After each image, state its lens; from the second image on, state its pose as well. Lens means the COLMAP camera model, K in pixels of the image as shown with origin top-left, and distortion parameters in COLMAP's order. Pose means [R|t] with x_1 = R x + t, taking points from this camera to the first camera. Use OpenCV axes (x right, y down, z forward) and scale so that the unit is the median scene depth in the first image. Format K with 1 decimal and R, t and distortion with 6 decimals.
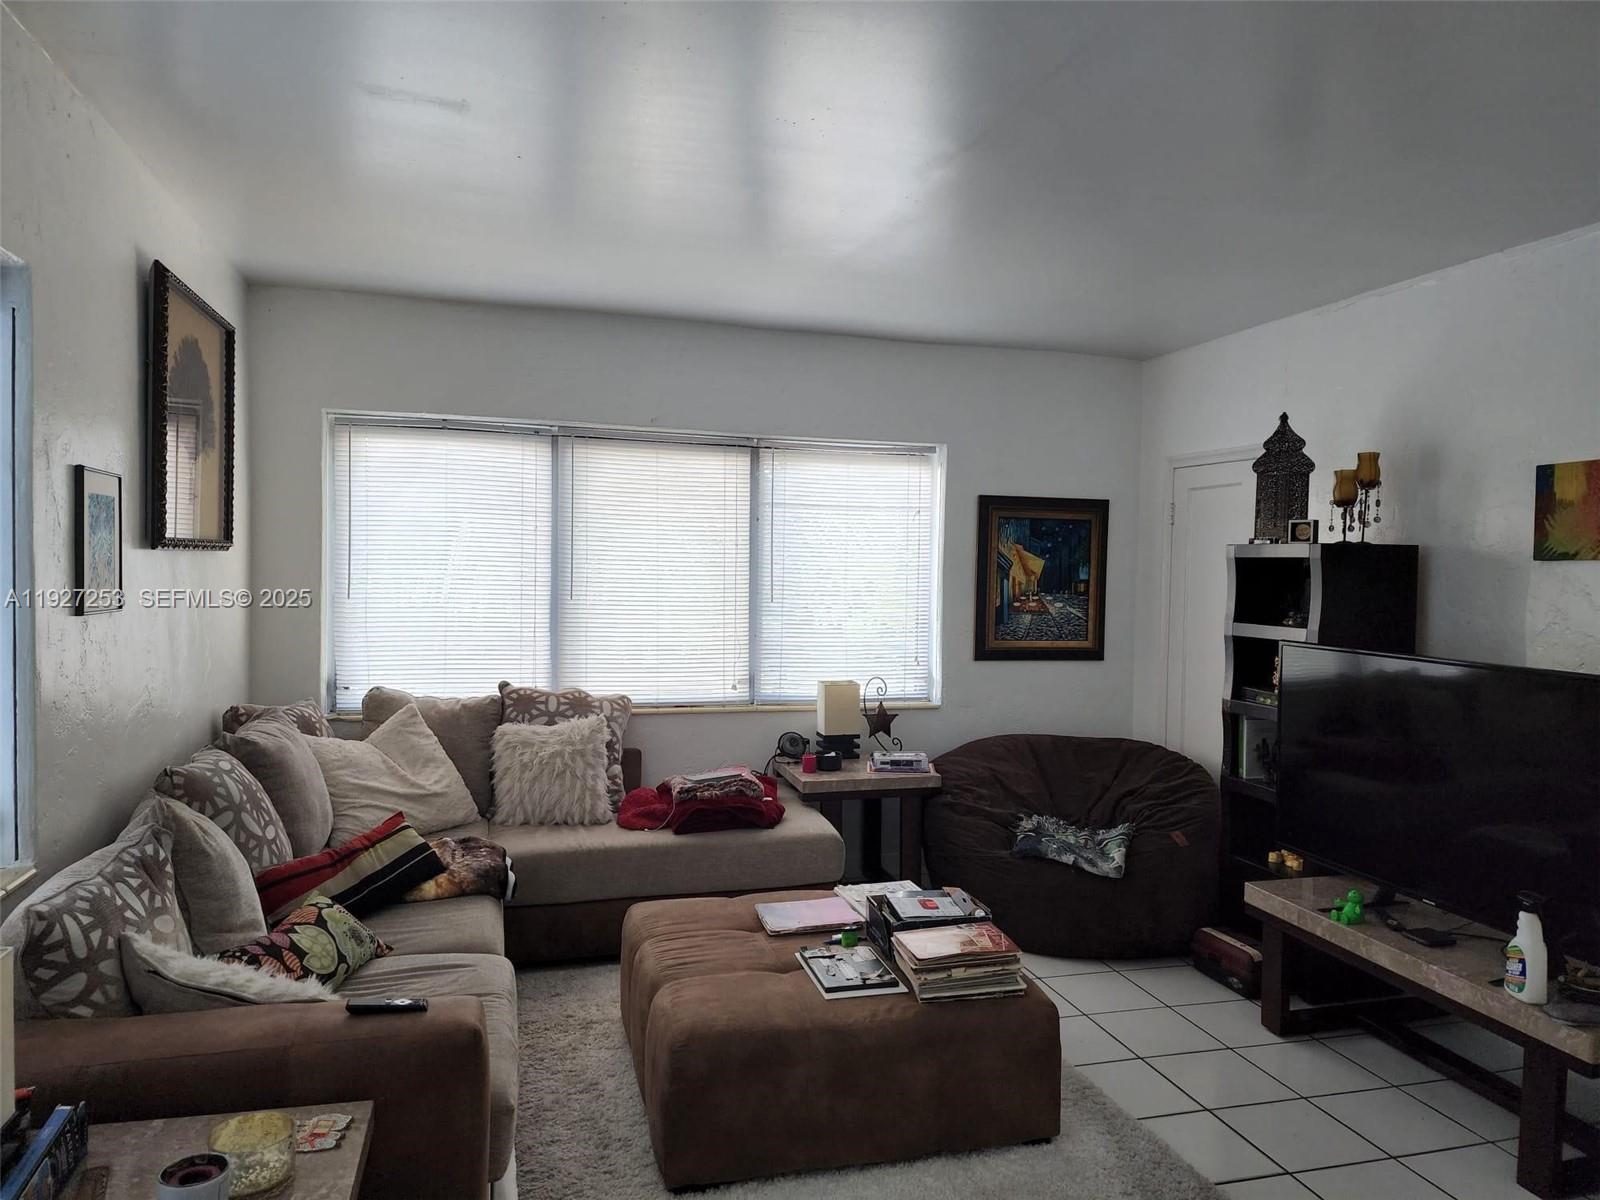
lens RADIAL K [[1071.3, 0, 802.3], [0, 1071.3, 596.2], [0, 0, 1]] dist [0.095283, -0.090543]
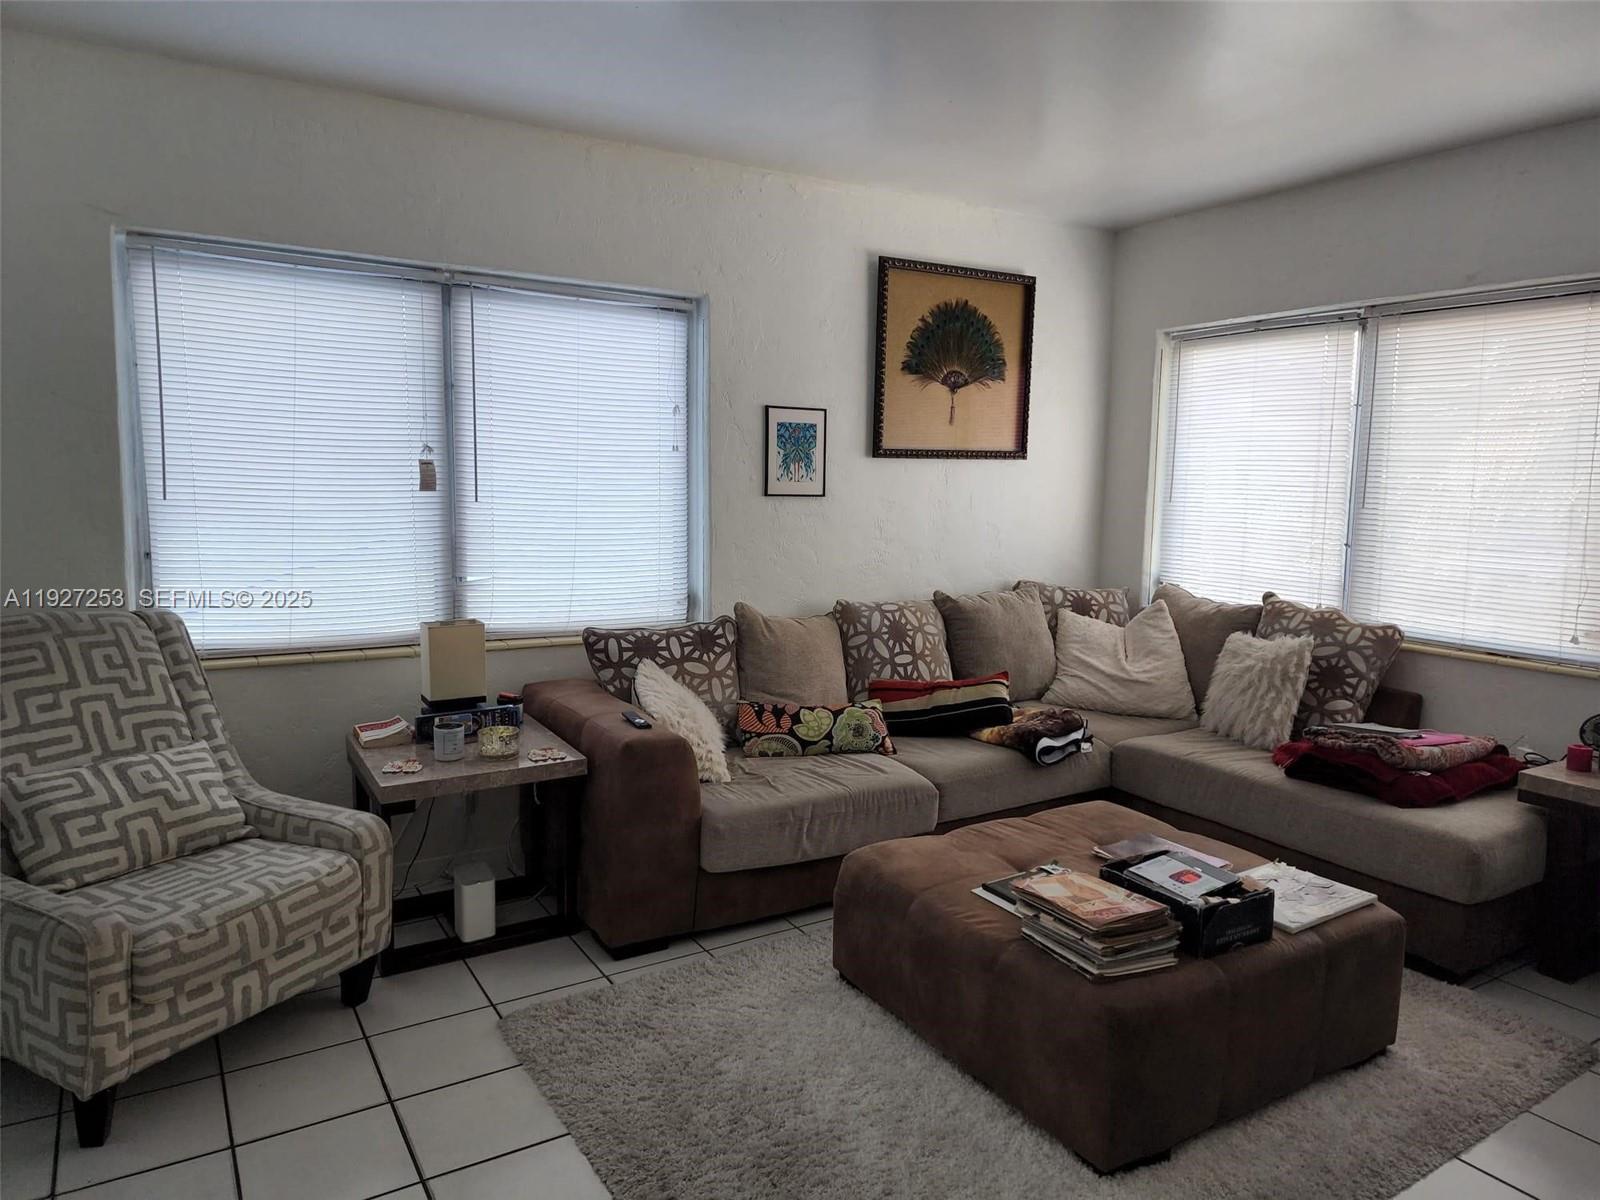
lens RADIAL K [[1071.3, 0, 802.3], [0, 1071.3, 596.2], [0, 0, 1]] dist [0.095283, -0.090543]
pose [[0.269456, 0.098153, -0.957998, 0.624646], [-0.039838, 0.995077, 0.090747, 0.014195], [0.962188, 0.013712, 0.272039, 0.402327]]
